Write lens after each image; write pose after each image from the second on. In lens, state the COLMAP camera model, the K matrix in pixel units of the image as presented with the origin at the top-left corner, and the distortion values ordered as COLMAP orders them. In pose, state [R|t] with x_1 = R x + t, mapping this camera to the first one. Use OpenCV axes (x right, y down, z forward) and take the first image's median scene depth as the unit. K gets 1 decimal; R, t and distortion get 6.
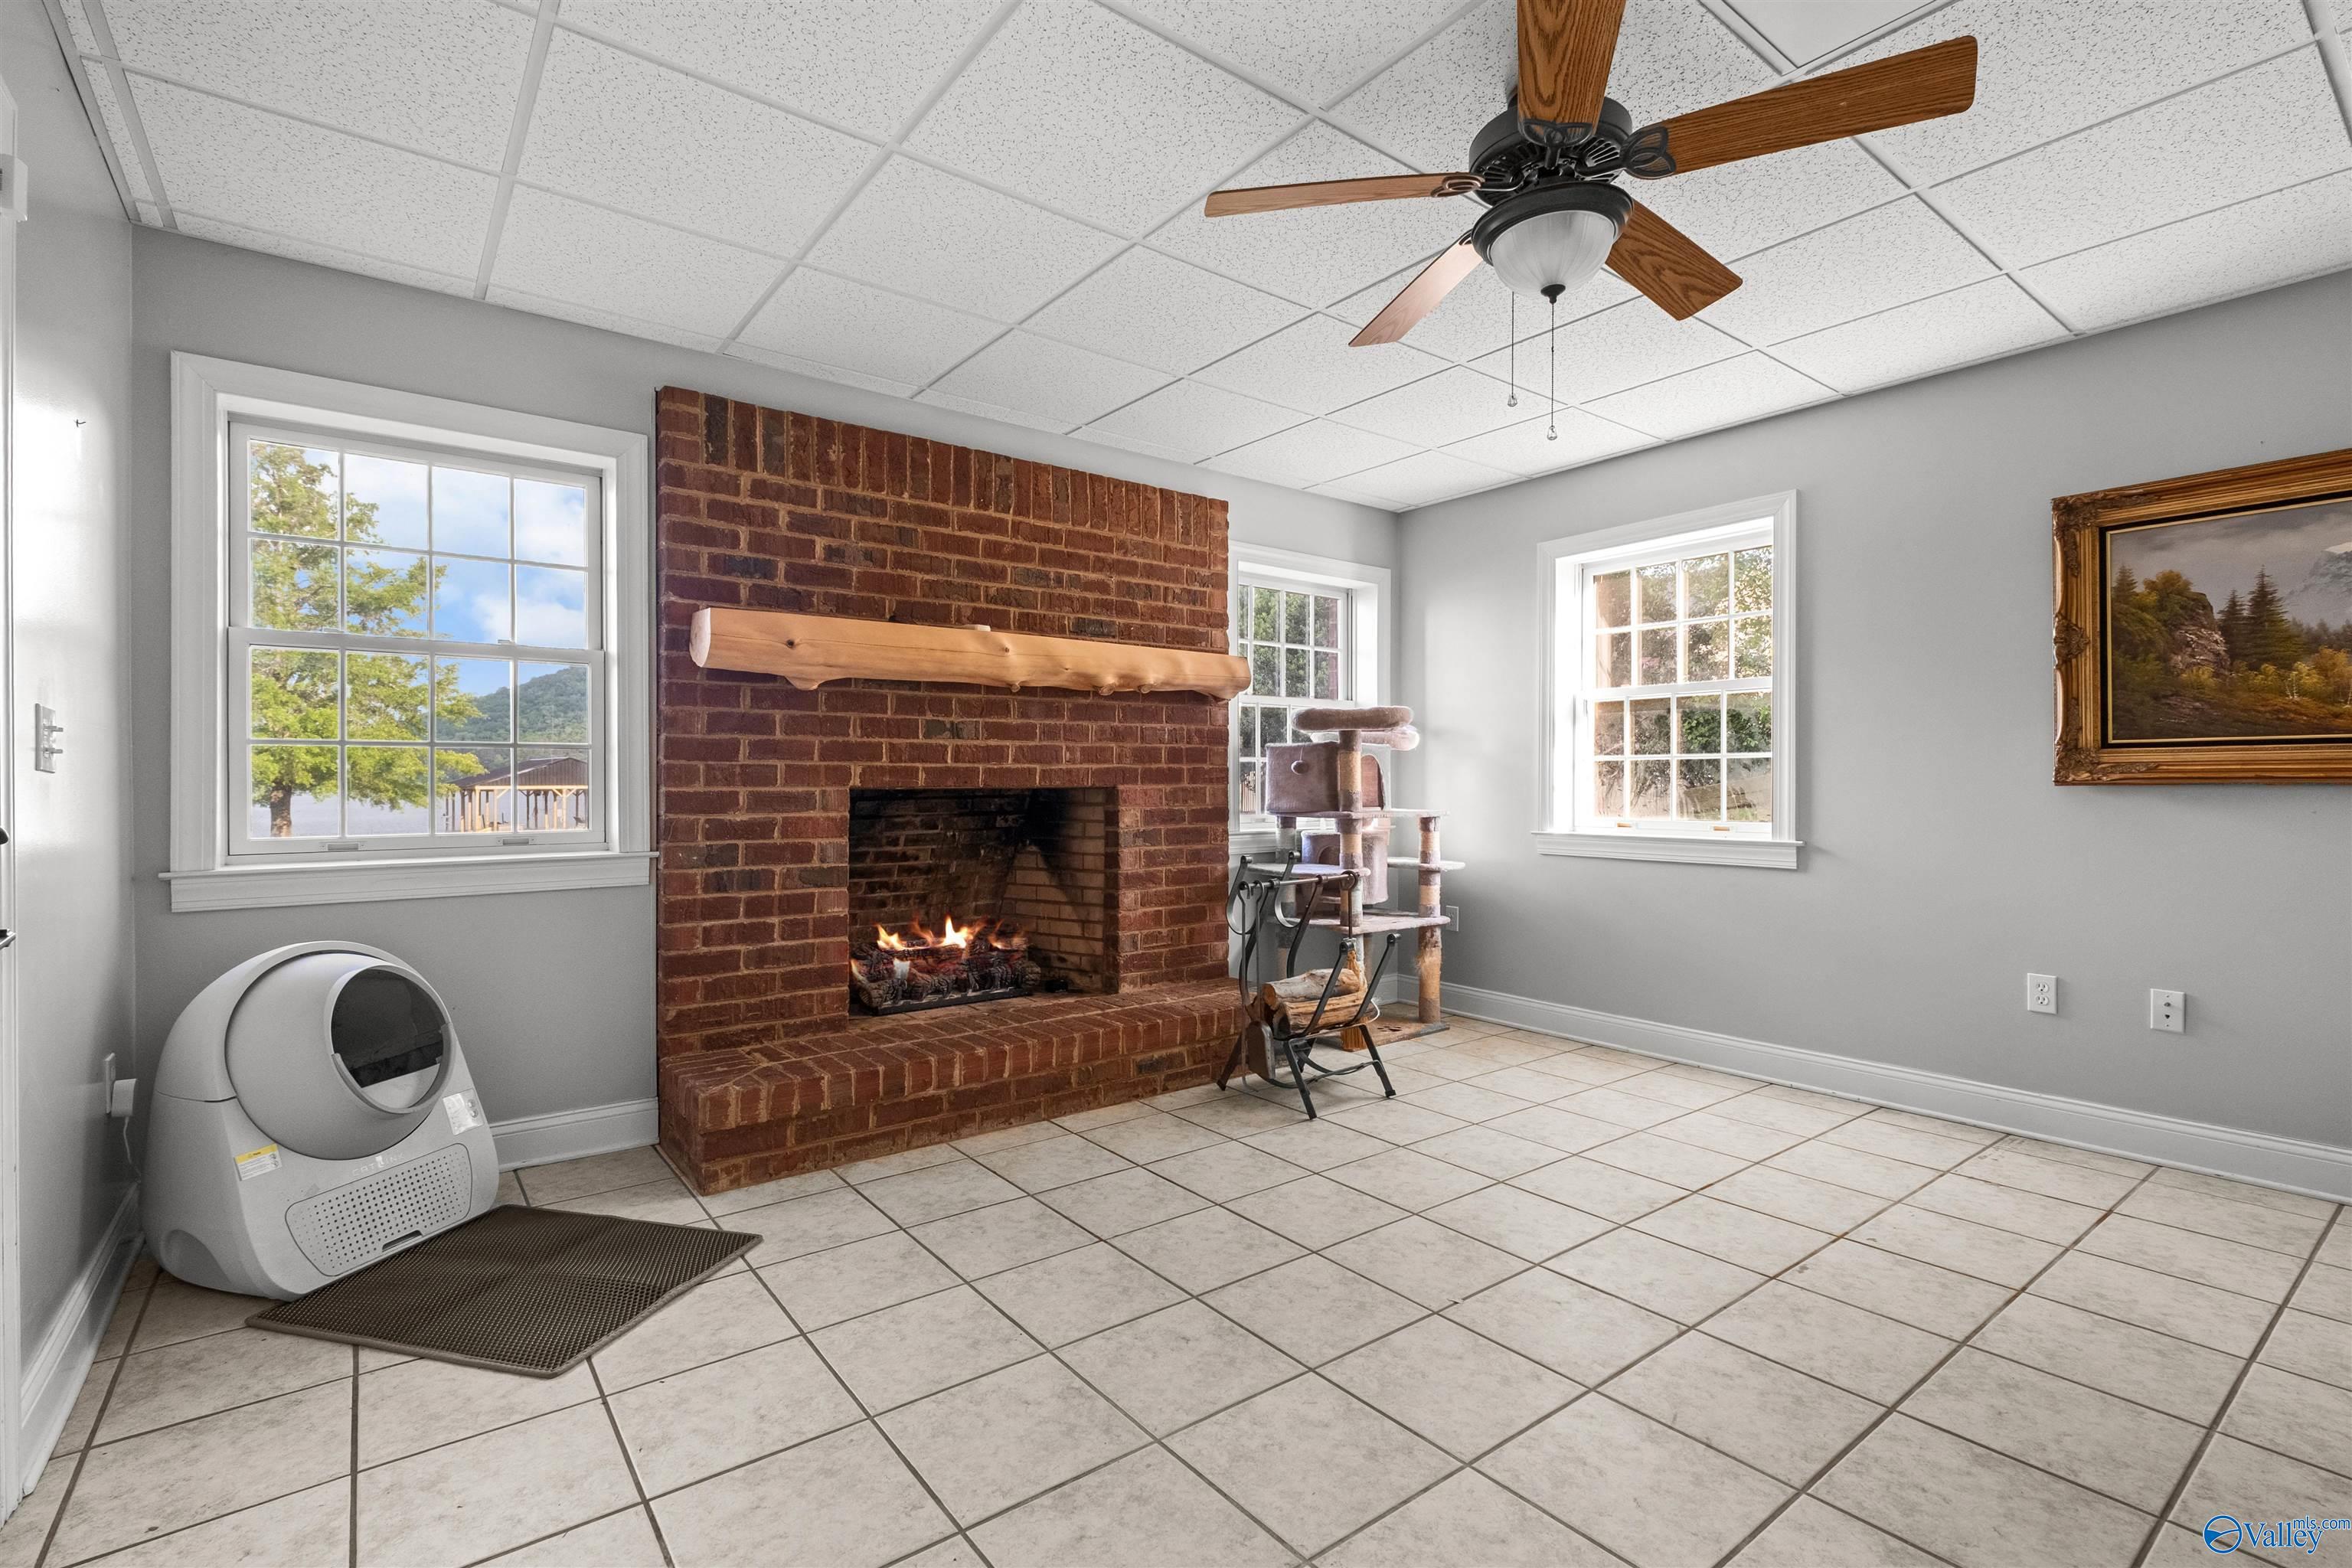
lens RADIAL K [[1059.1, 0, 1183.5], [0, 1059.1, 780.3], [0, 0, 1]] dist [-0.002882, -0.001959]
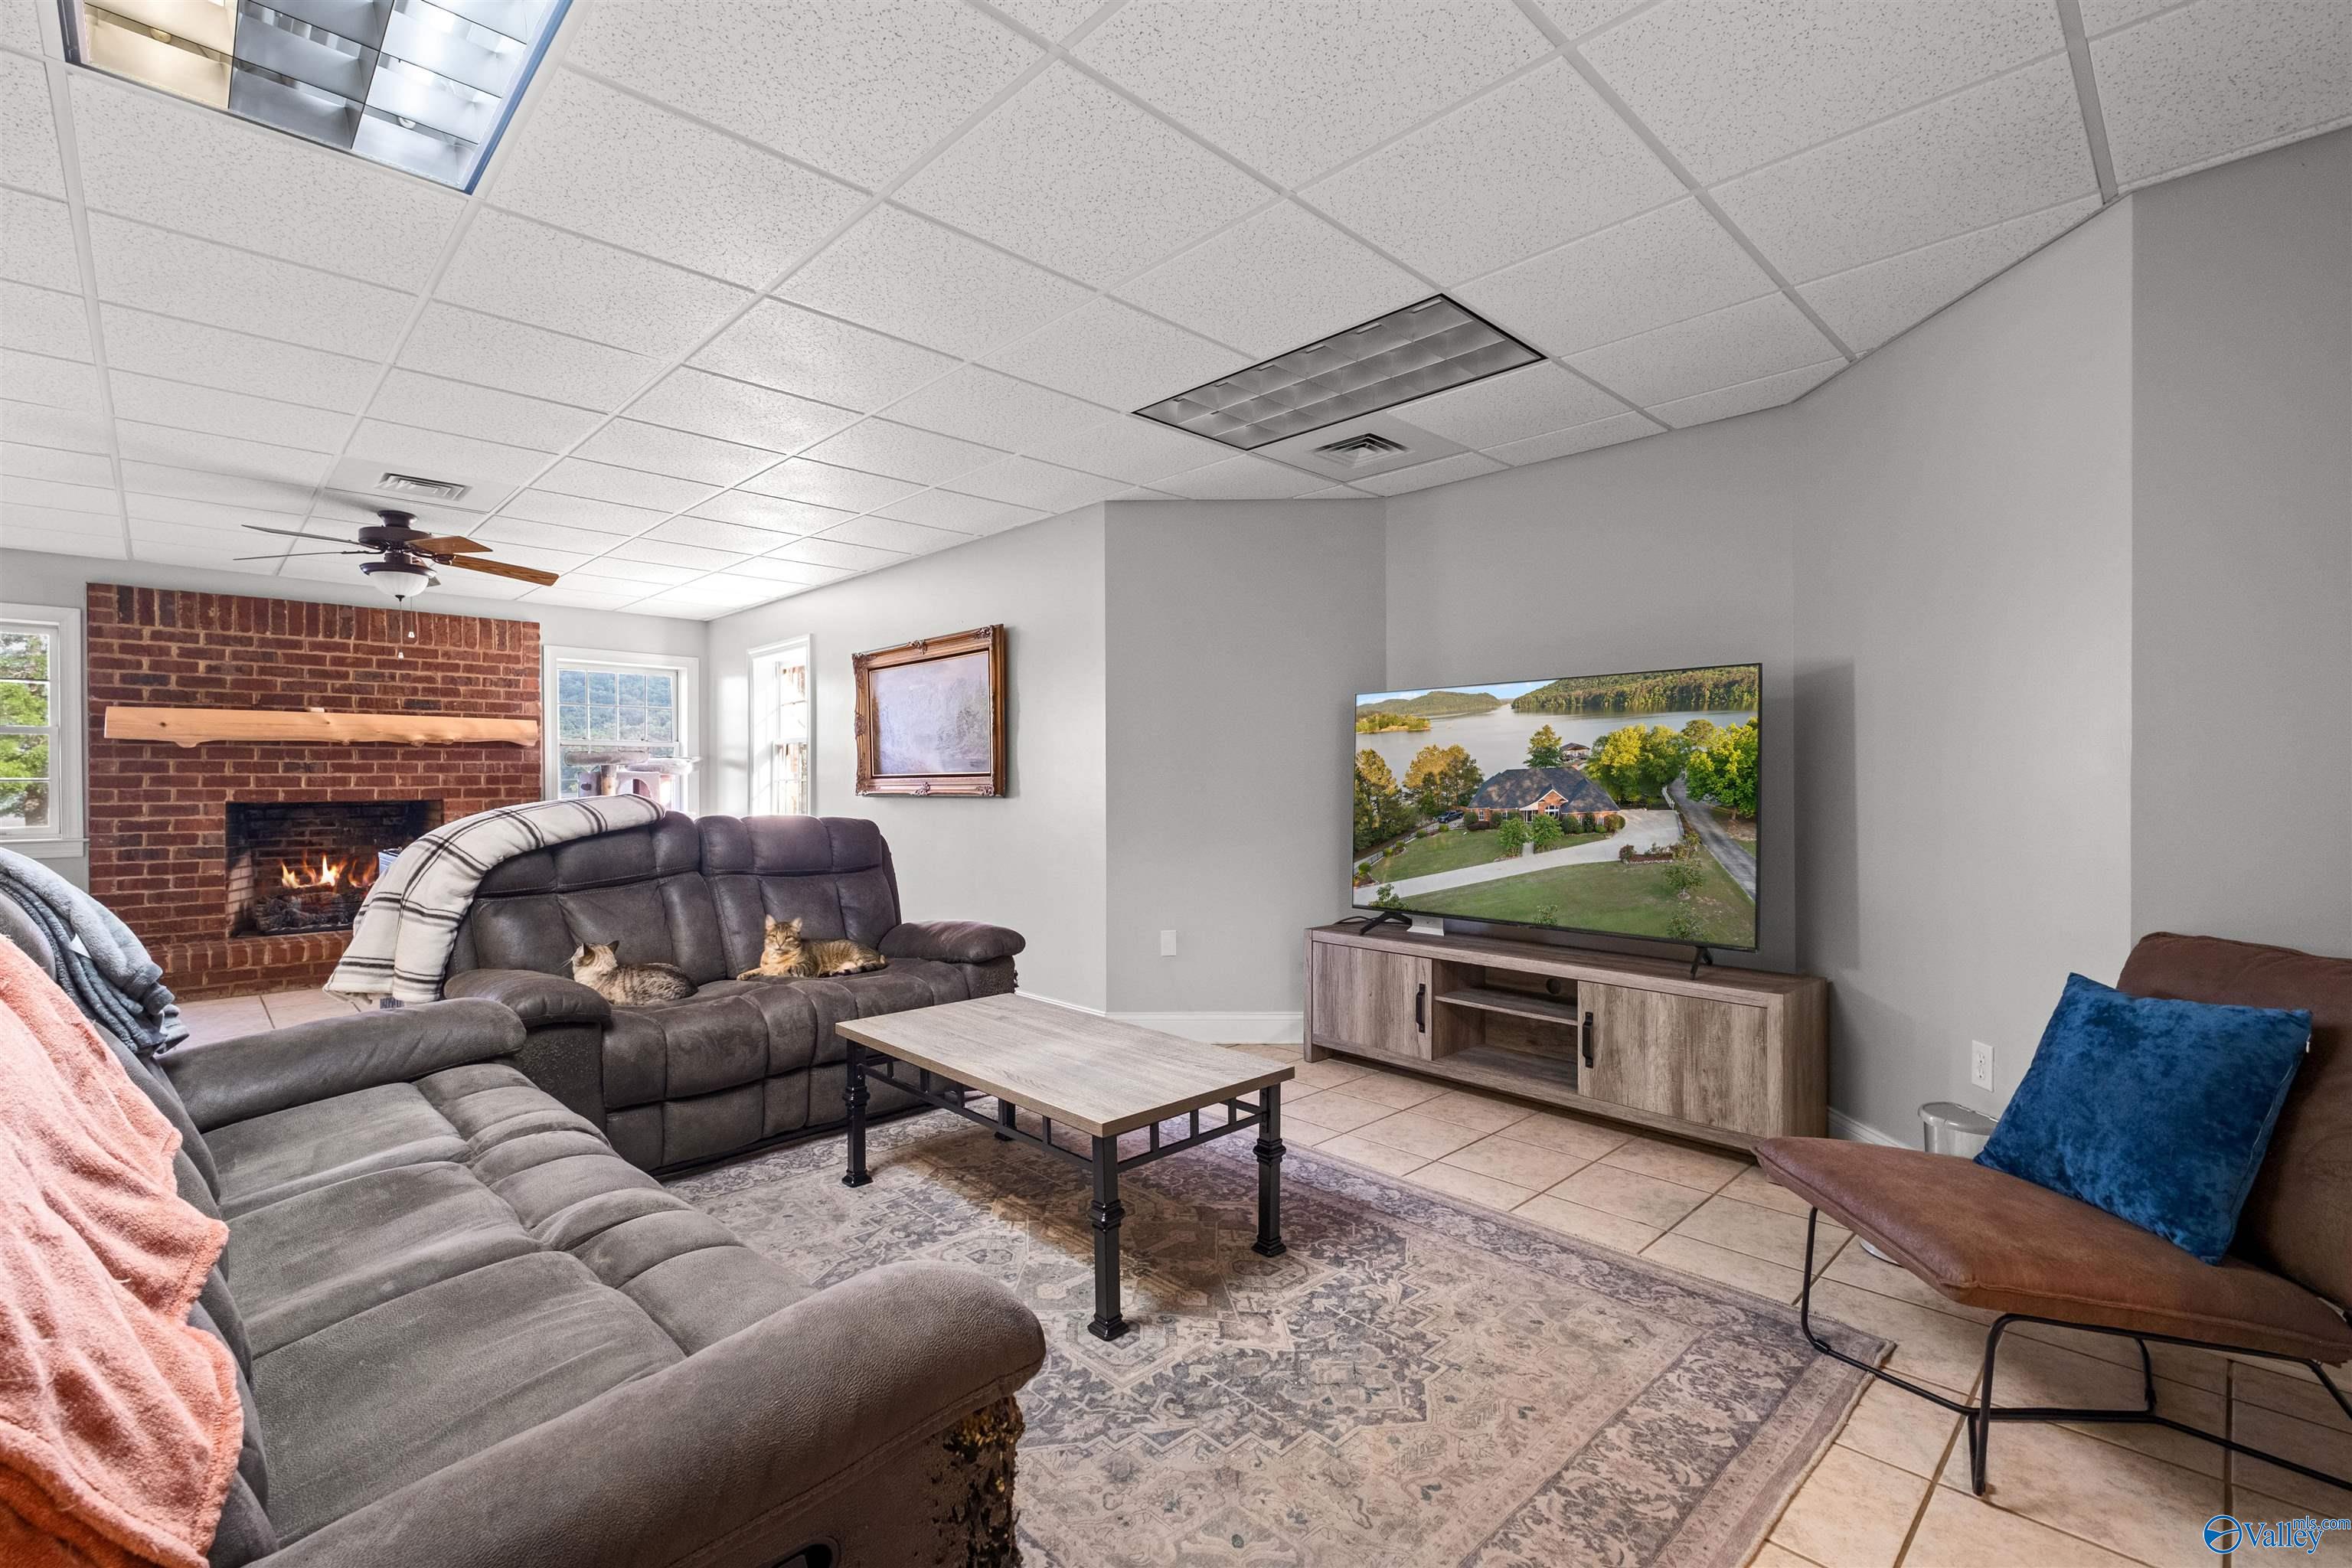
lens RADIAL K [[1059.1, 0, 1166.6], [0, 1059.1, 787.1], [0, 0, 1]] dist [-0.002882, -0.001959]
pose [[0.994768, -0.003790, 0.102090, 1.077463], [0.003405, 0.999986, 0.003949, -0.019918], [-0.102104, -0.003580, 0.994767, -0.917063]]
